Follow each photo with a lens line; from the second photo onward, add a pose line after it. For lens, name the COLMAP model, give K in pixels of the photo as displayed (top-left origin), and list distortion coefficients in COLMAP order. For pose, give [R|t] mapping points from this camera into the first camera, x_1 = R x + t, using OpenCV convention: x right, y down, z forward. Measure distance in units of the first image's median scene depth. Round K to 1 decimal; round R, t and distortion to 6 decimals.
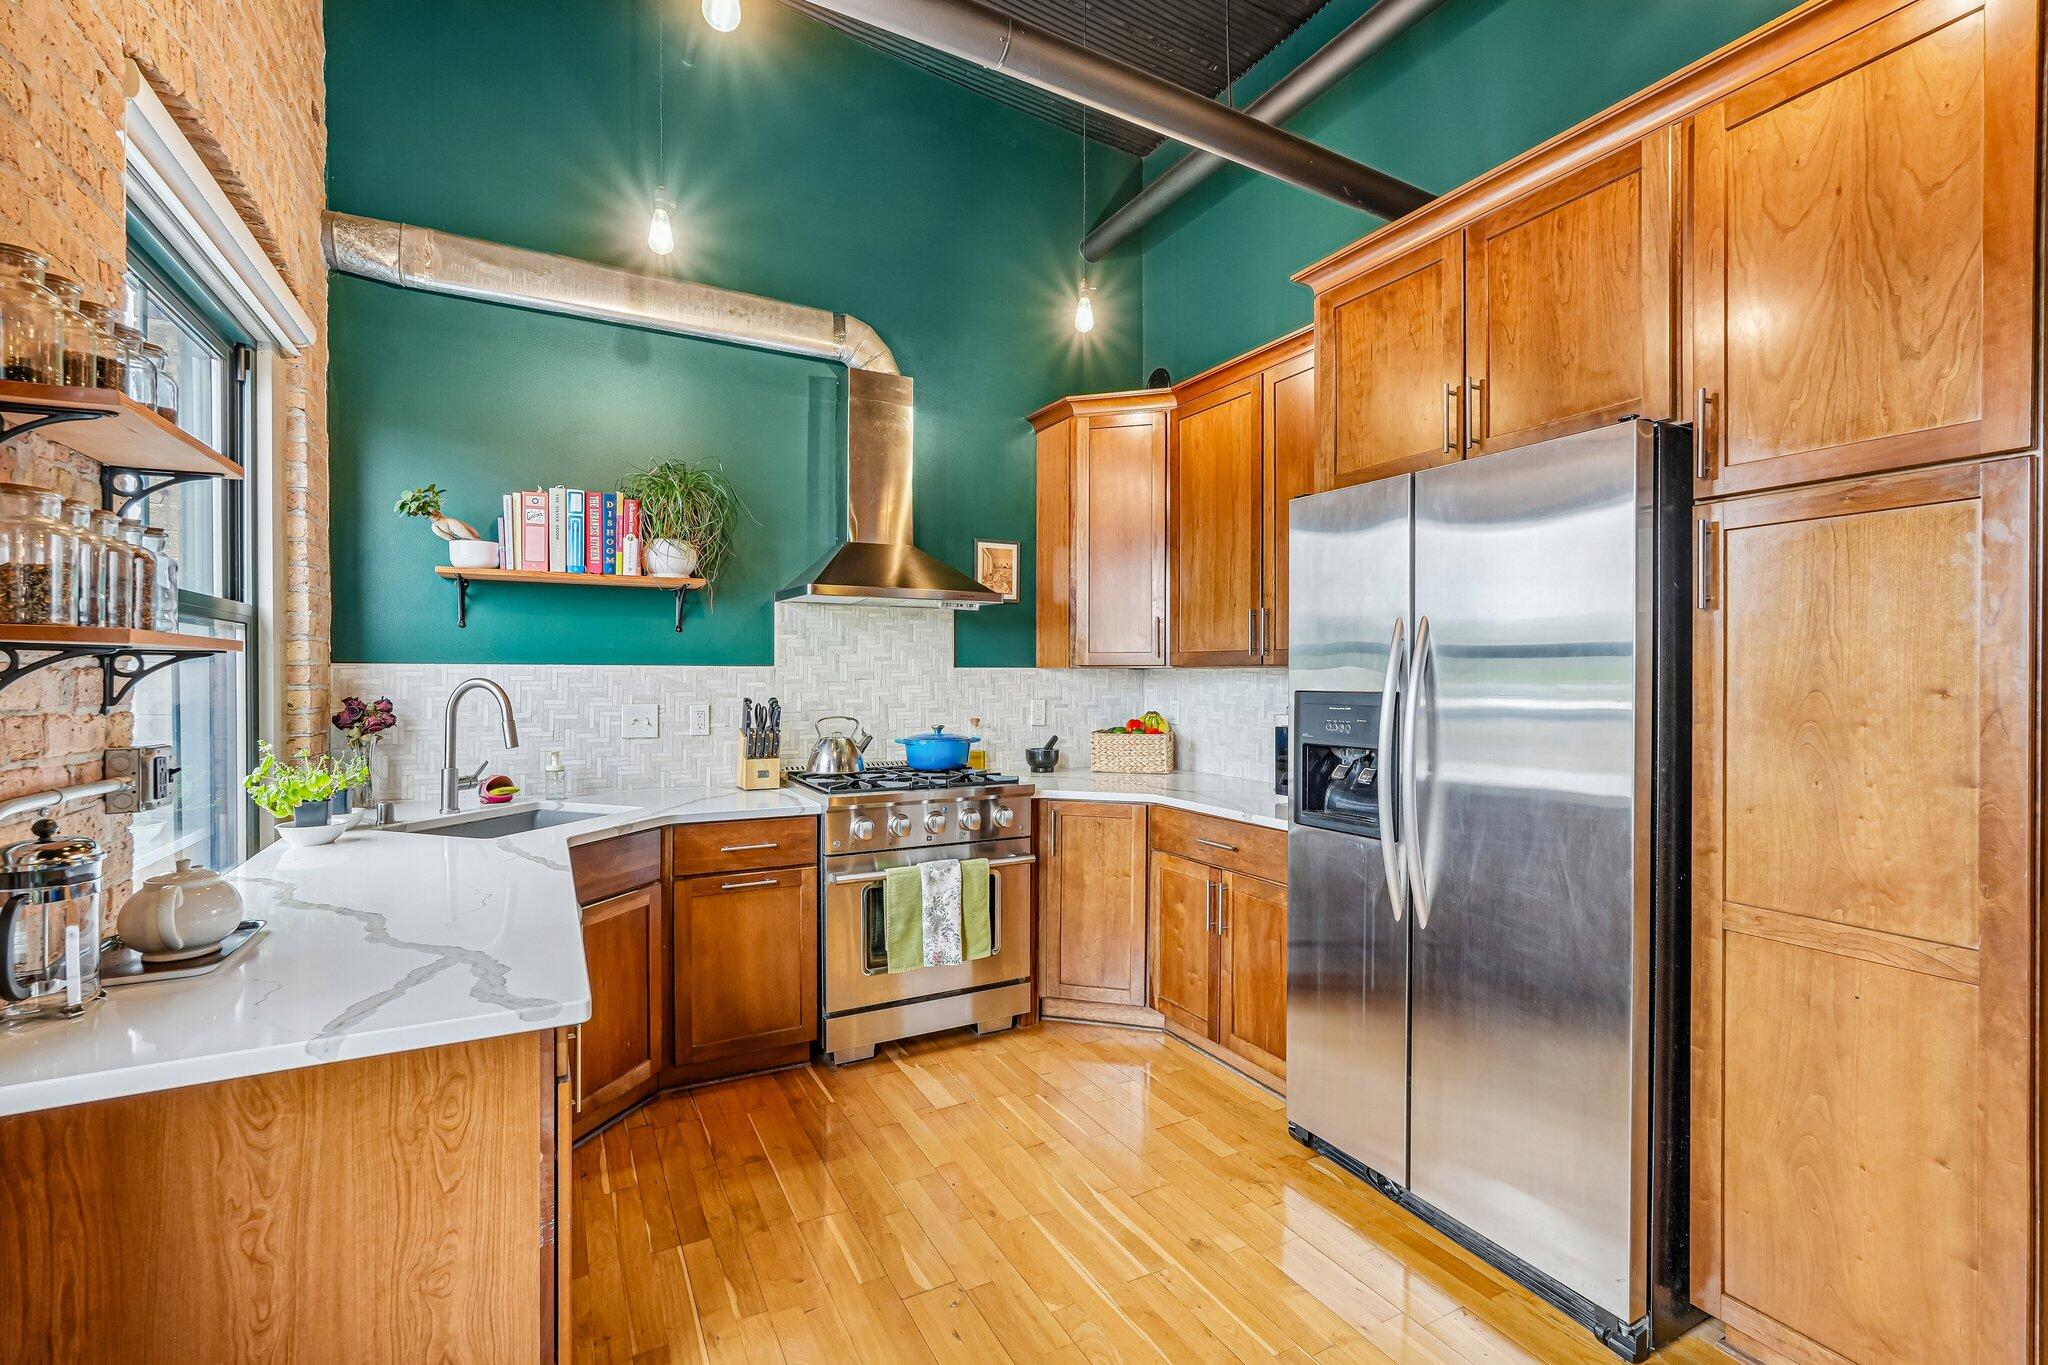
lens RADIAL K [[905.3, 0, 1040.8], [0, 905.3, 681.6], [0, 0, 1]] dist [-0.012173, 0.006786]
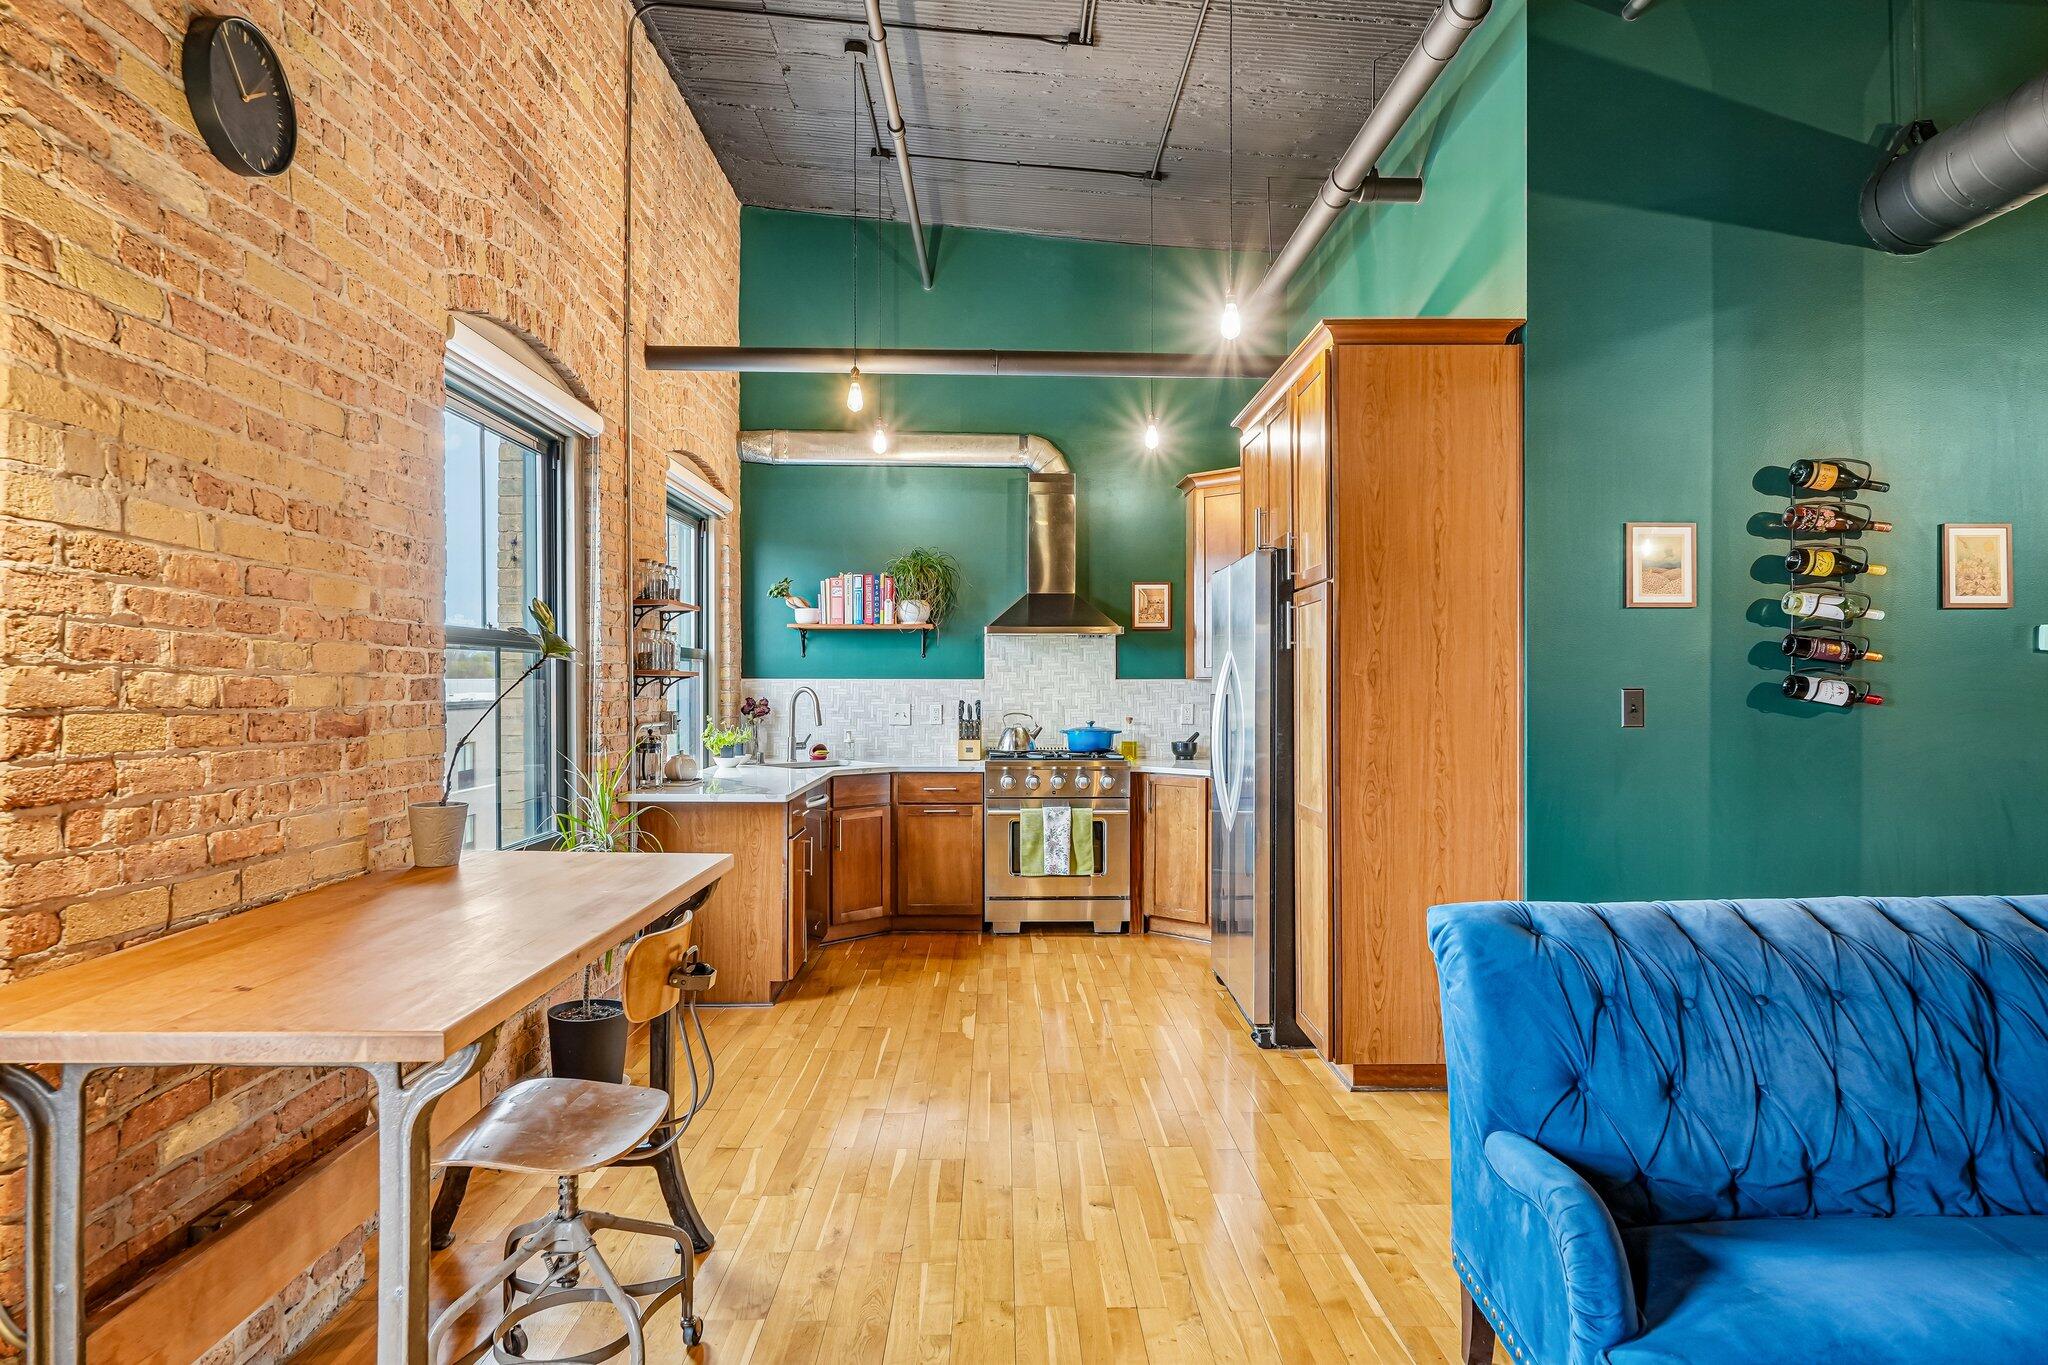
lens RADIAL K [[1195.6, 0, 1043.6], [0, 1195.6, 688.6], [0, 0, 1]] dist [-0.016883, 0.006276]
pose [[0.896672, 0.000923, -0.442694, 0.803415], [-0.003031, 0.999987, -0.004054, 0.007628], [0.442684, 0.004977, 0.896664, -0.865259]]
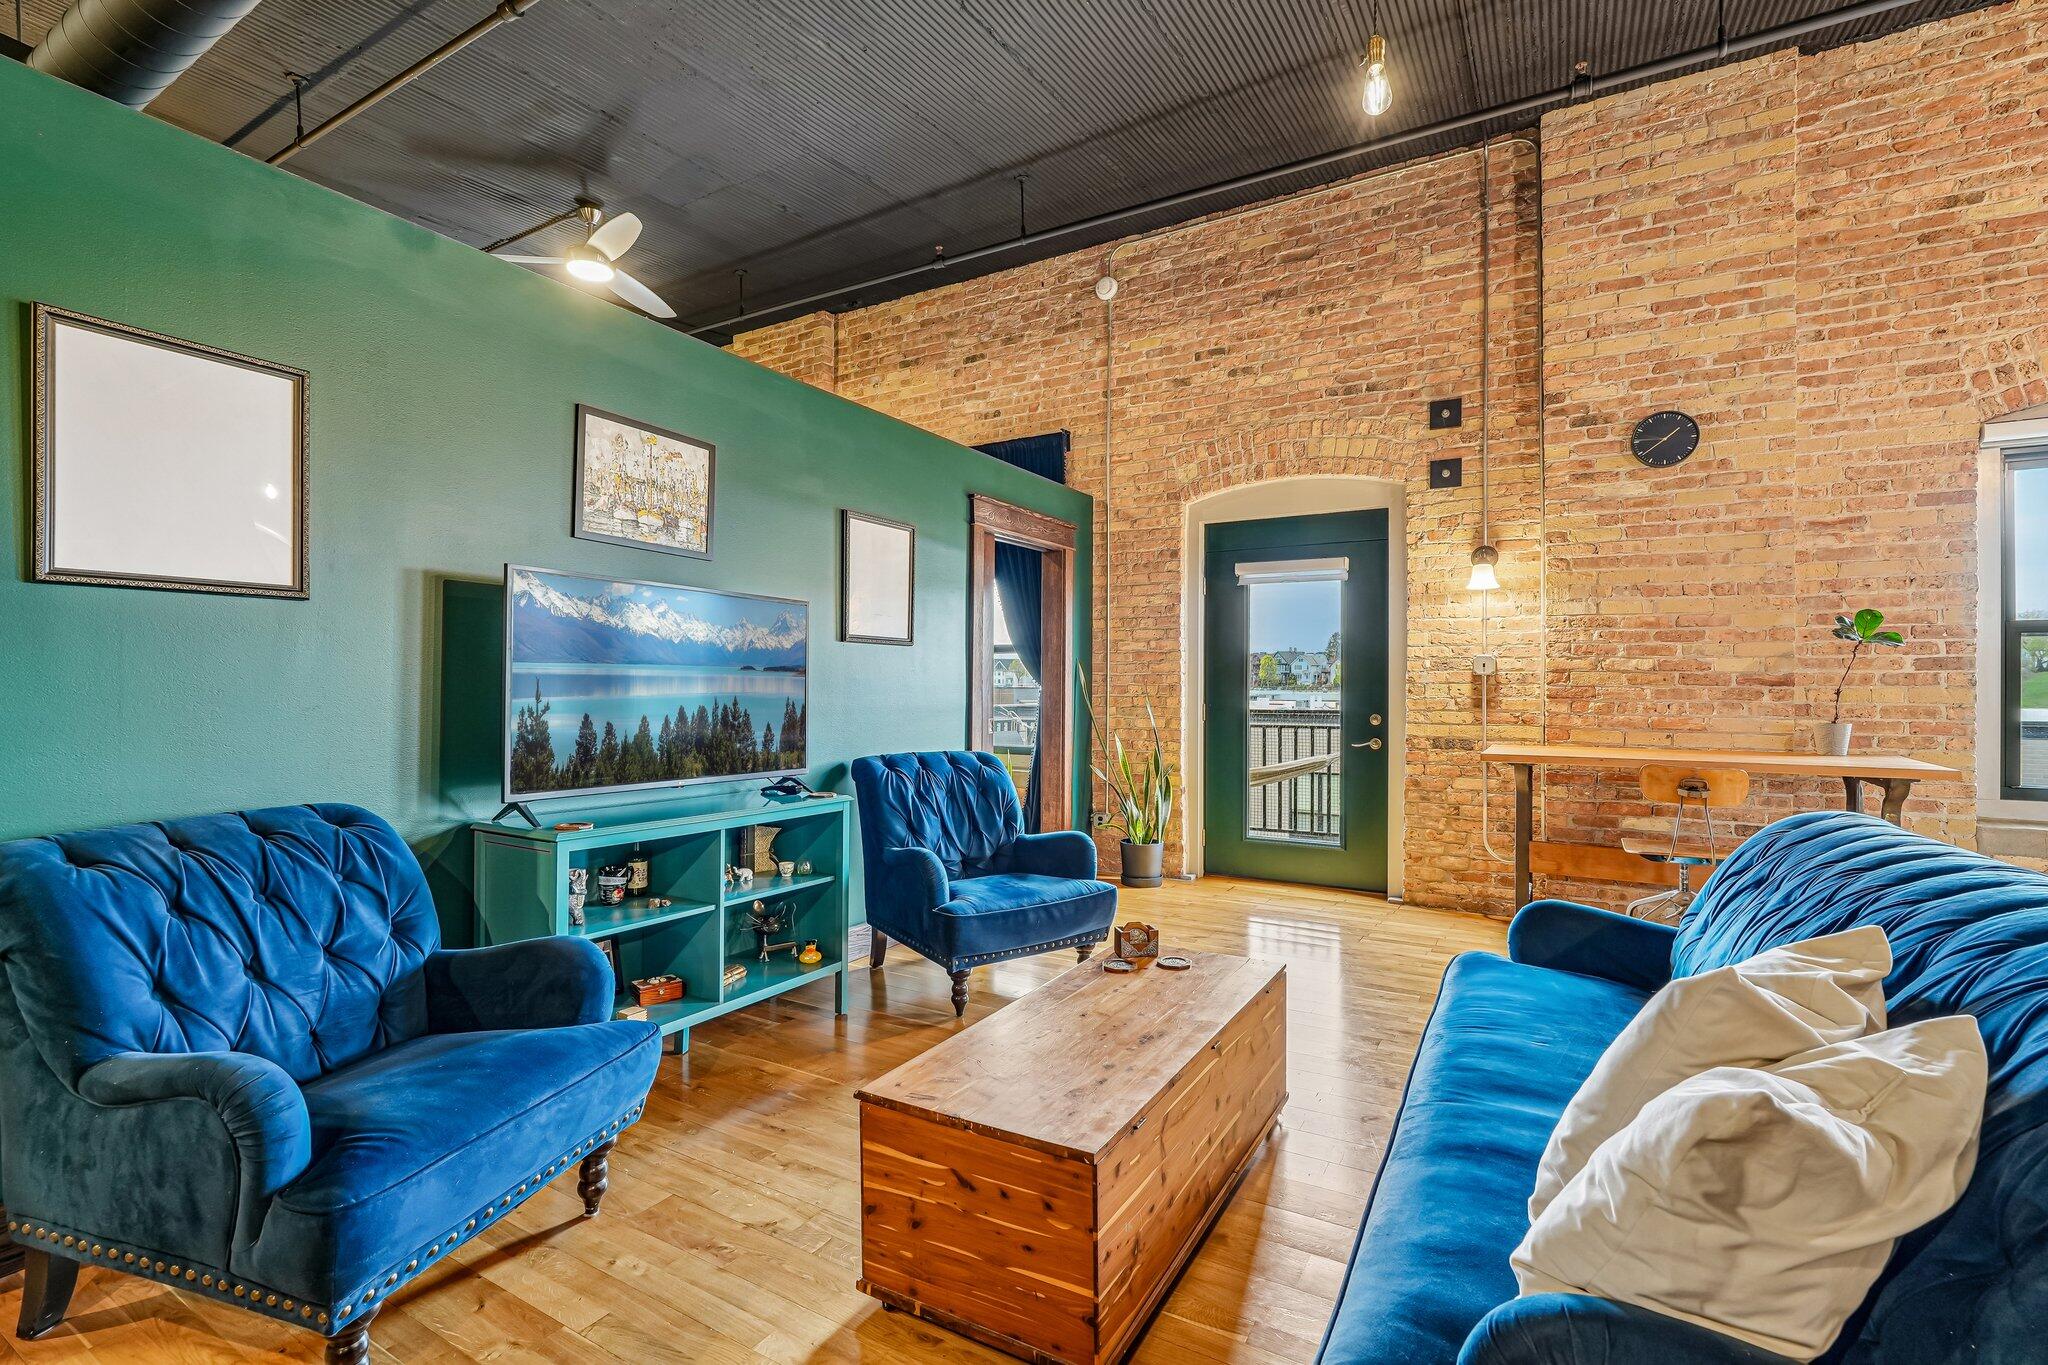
lens RADIAL K [[905.3, 0, 994.3], [0, 905.3, 676.9], [0, 0, 1]] dist [-0.012173, 0.006786]
pose [[-0.846958, -0.008926, -0.531585, 1.716356], [-0.008589, 0.999958, -0.003106, 0.040946], [0.531590, 0.001935, -0.846999, 0.210049]]
